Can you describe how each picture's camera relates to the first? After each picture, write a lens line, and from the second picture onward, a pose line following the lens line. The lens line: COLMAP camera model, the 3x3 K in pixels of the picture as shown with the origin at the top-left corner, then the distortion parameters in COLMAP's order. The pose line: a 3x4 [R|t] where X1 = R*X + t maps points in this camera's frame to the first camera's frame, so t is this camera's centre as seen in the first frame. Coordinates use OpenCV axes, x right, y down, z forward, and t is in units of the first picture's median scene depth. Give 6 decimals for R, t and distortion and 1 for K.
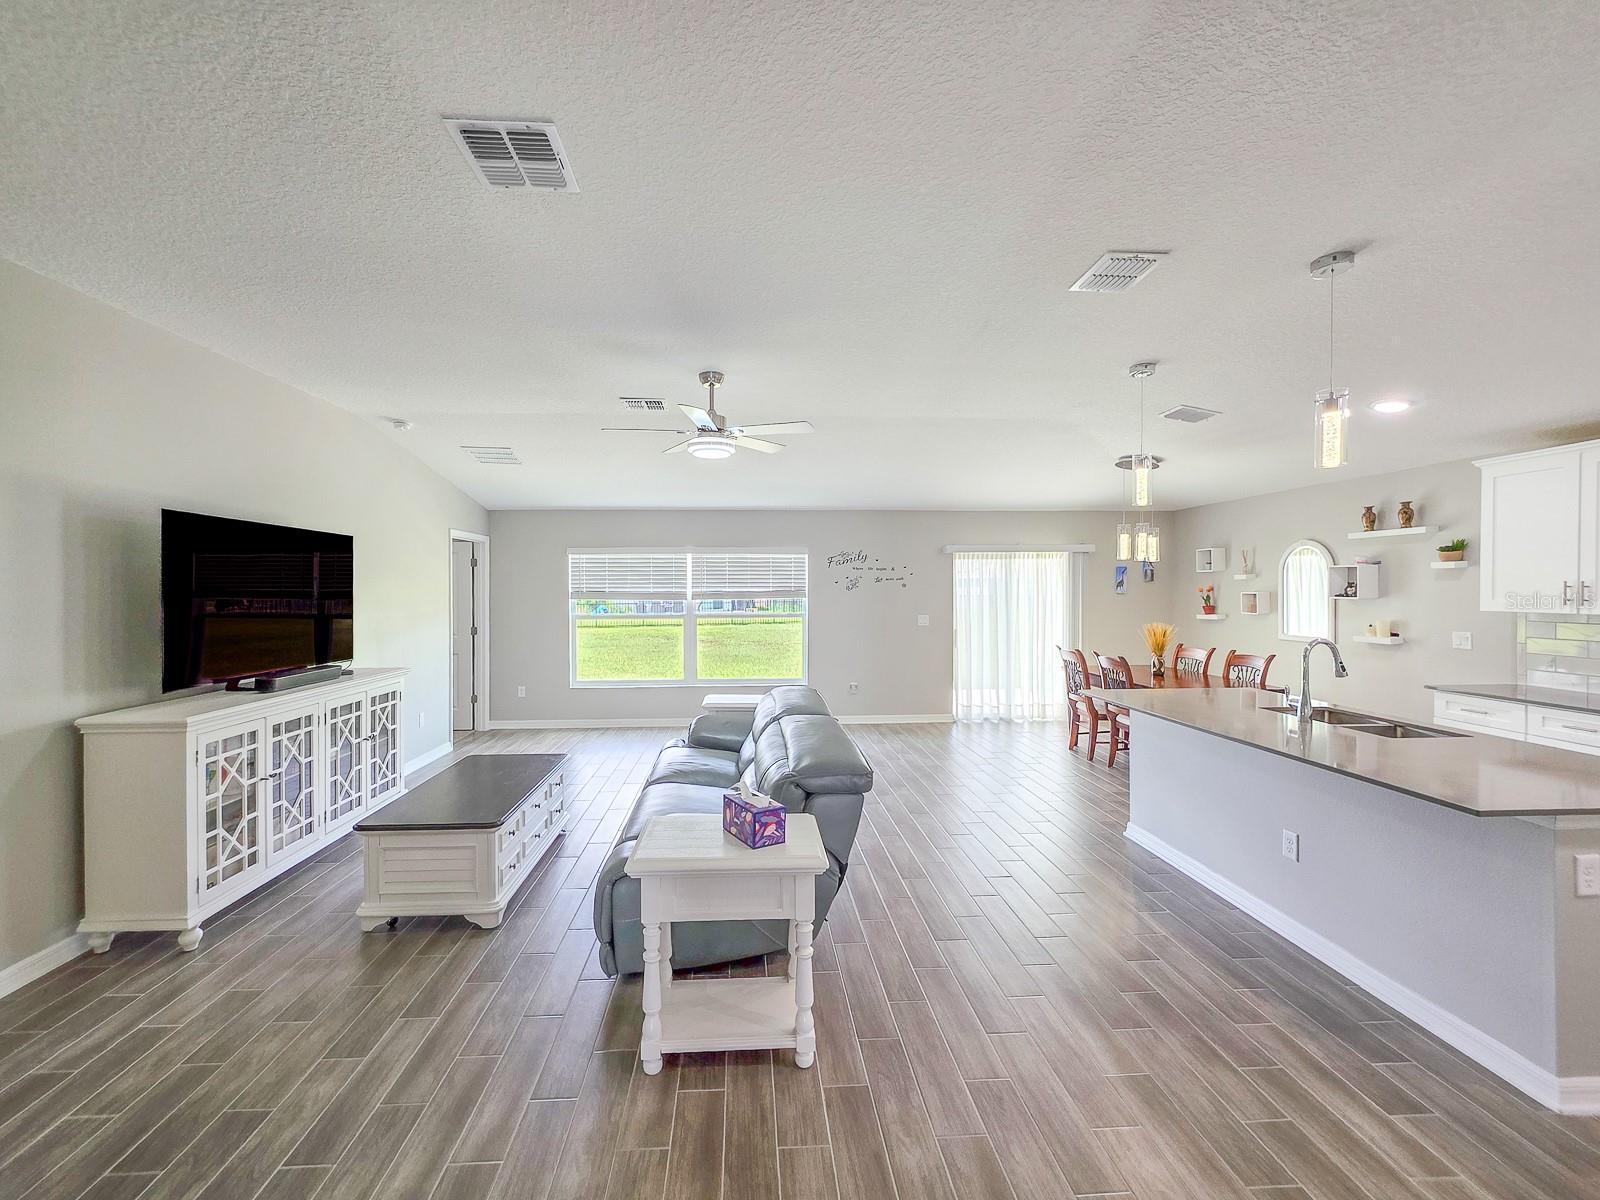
lens RADIAL K [[716.6, 0, 749.1], [0, 716.6, 594.0], [0, 0, 1]] dist [0.001627, 0.000099]
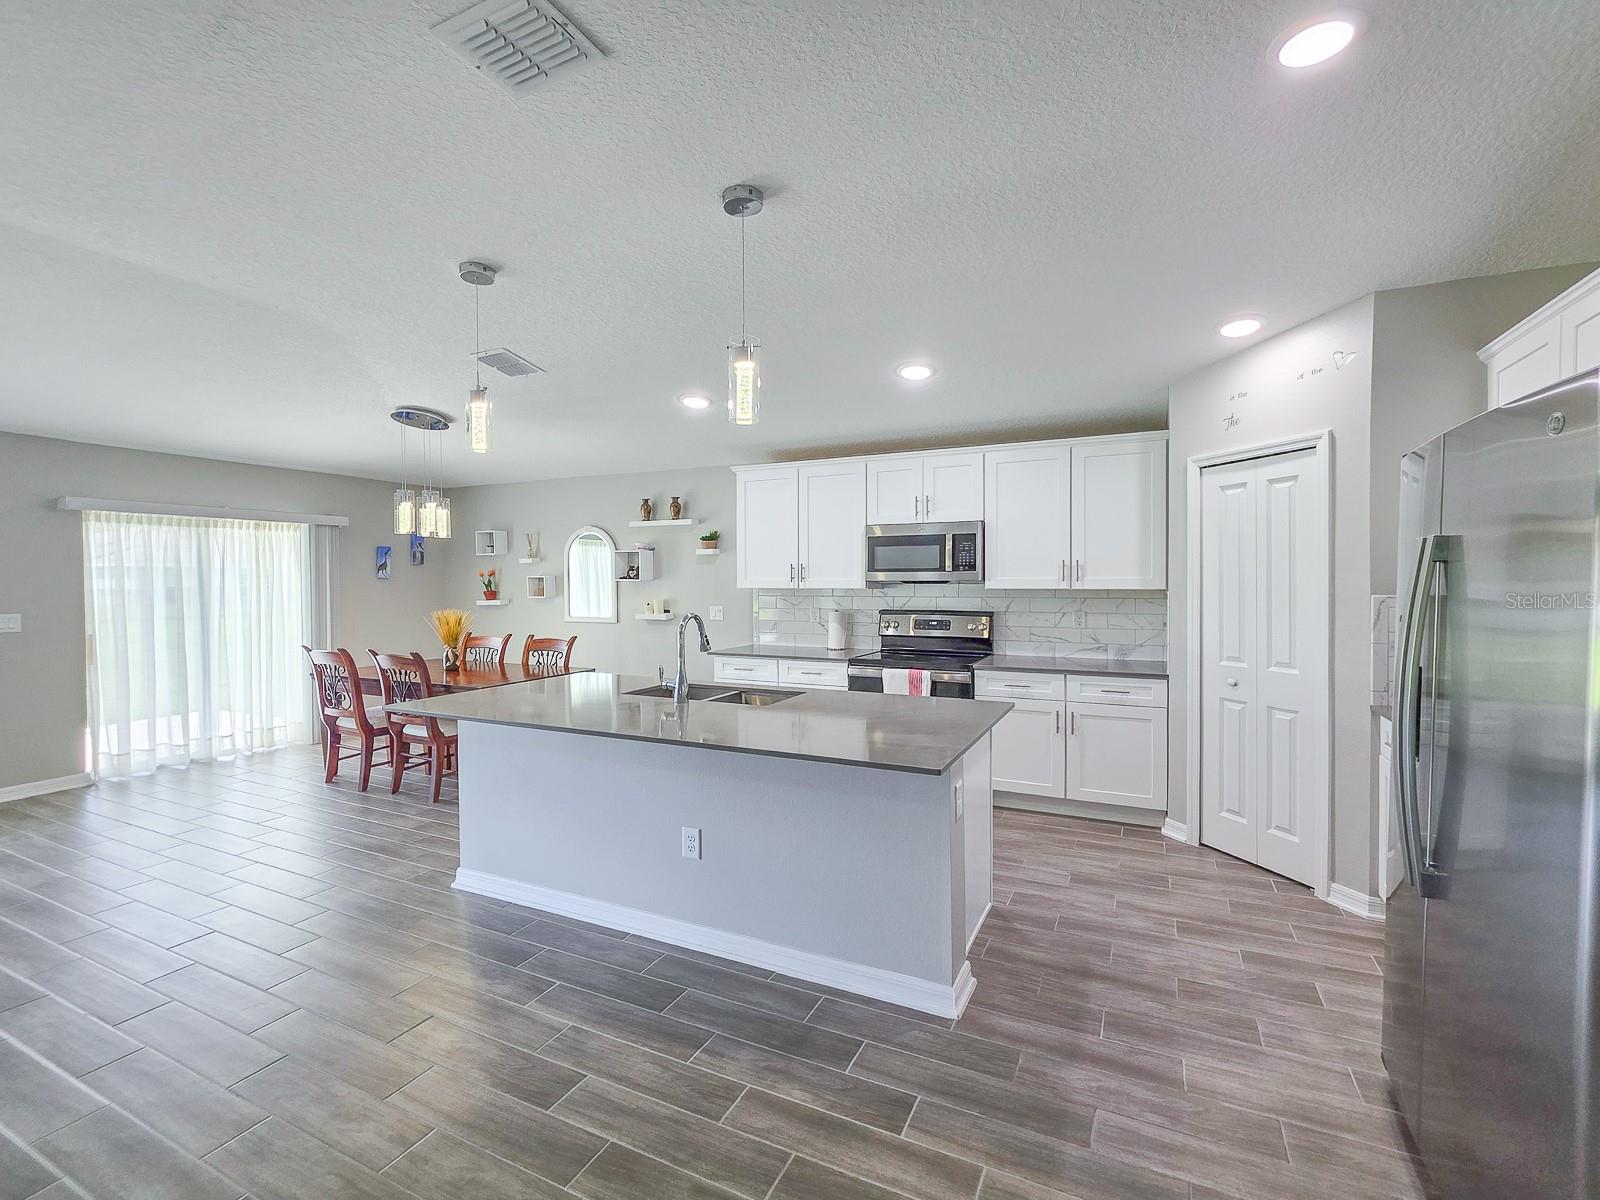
lens RADIAL K [[659.3, 0, 883.3], [0, 659.3, 592.2], [0, 0, 1]] dist [-0.002022, 0.000819]
pose [[0.386083, -0.010398, 0.922406, 0.052499], [0.003289, 0.999946, 0.009895, 0.016825], [-0.922458, -0.000787, 0.386096, 0.269041]]
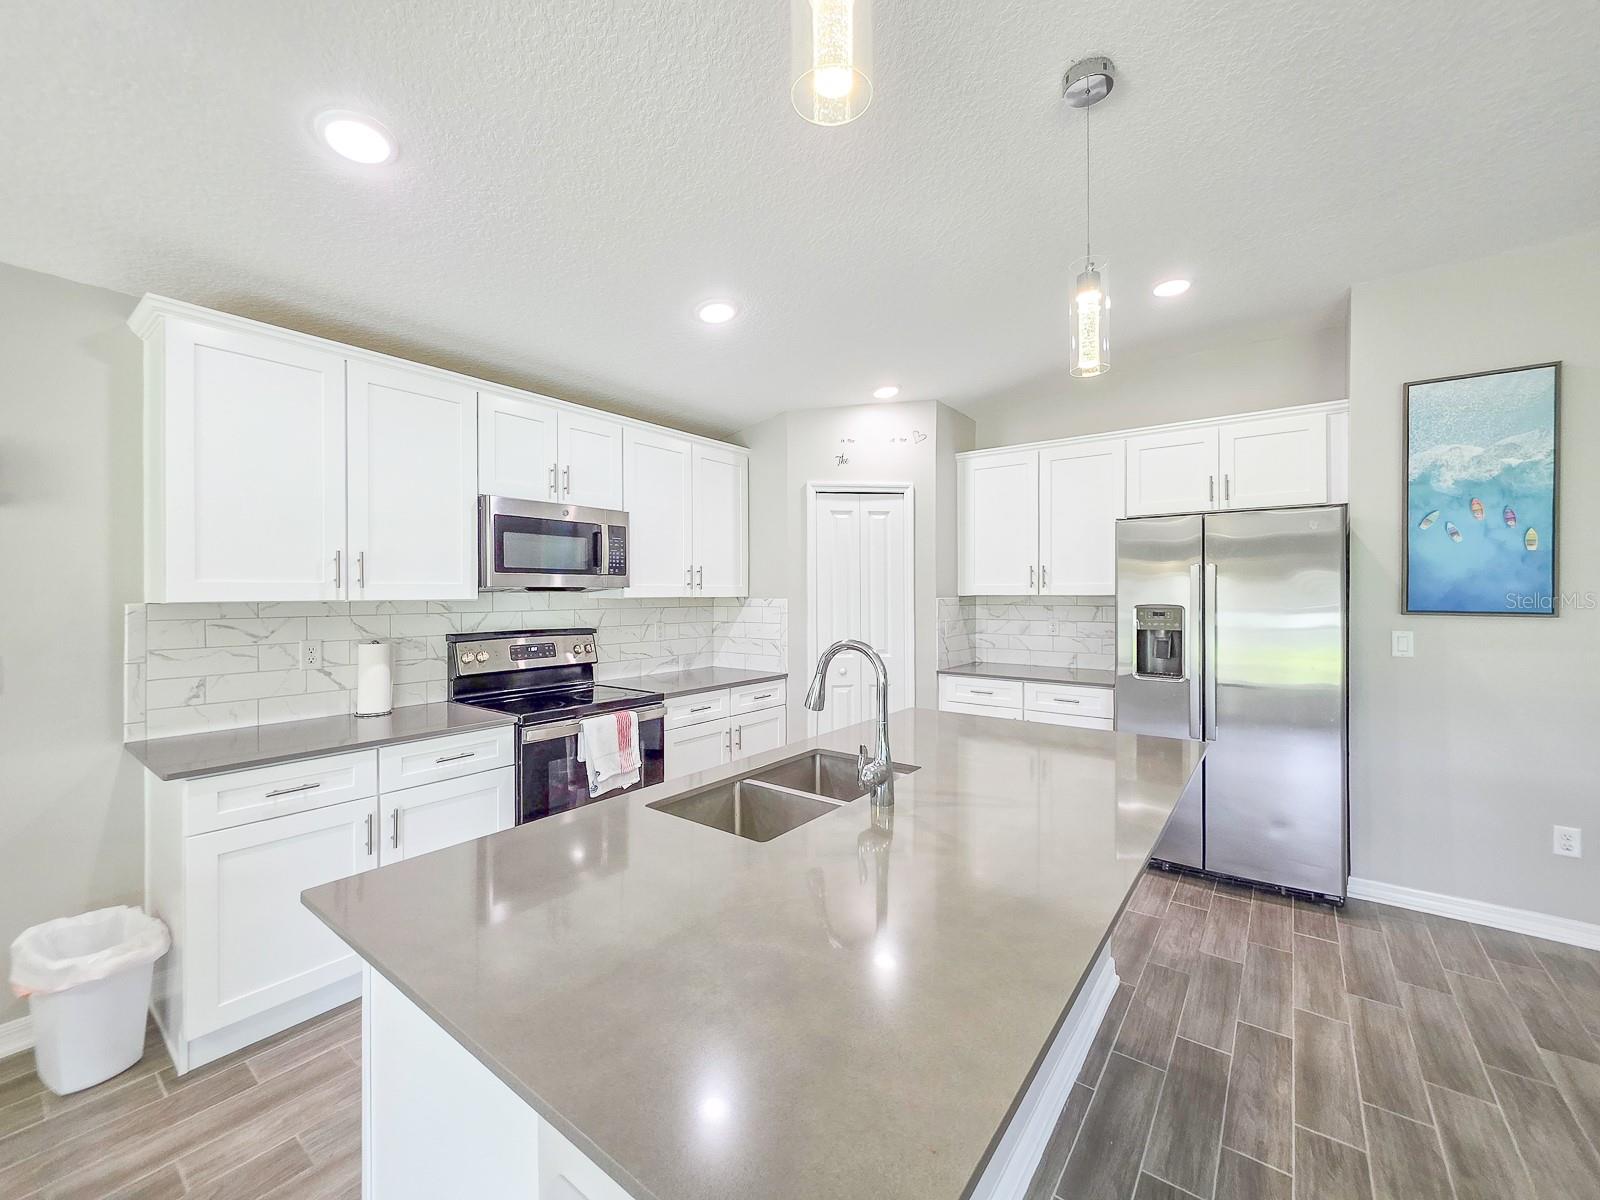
lens RADIAL K [[659.3, 0, 785.4], [0, 659.3, 604.3], [0, 0, 1]] dist [-0.002022, 0.000819]
pose [[-0.764093, -0.008846, 0.645045, 0.330999], [0.005197, 0.999789, 0.019867, 0.015078], [-0.645085, 0.018532, -0.763886, 0.882681]]
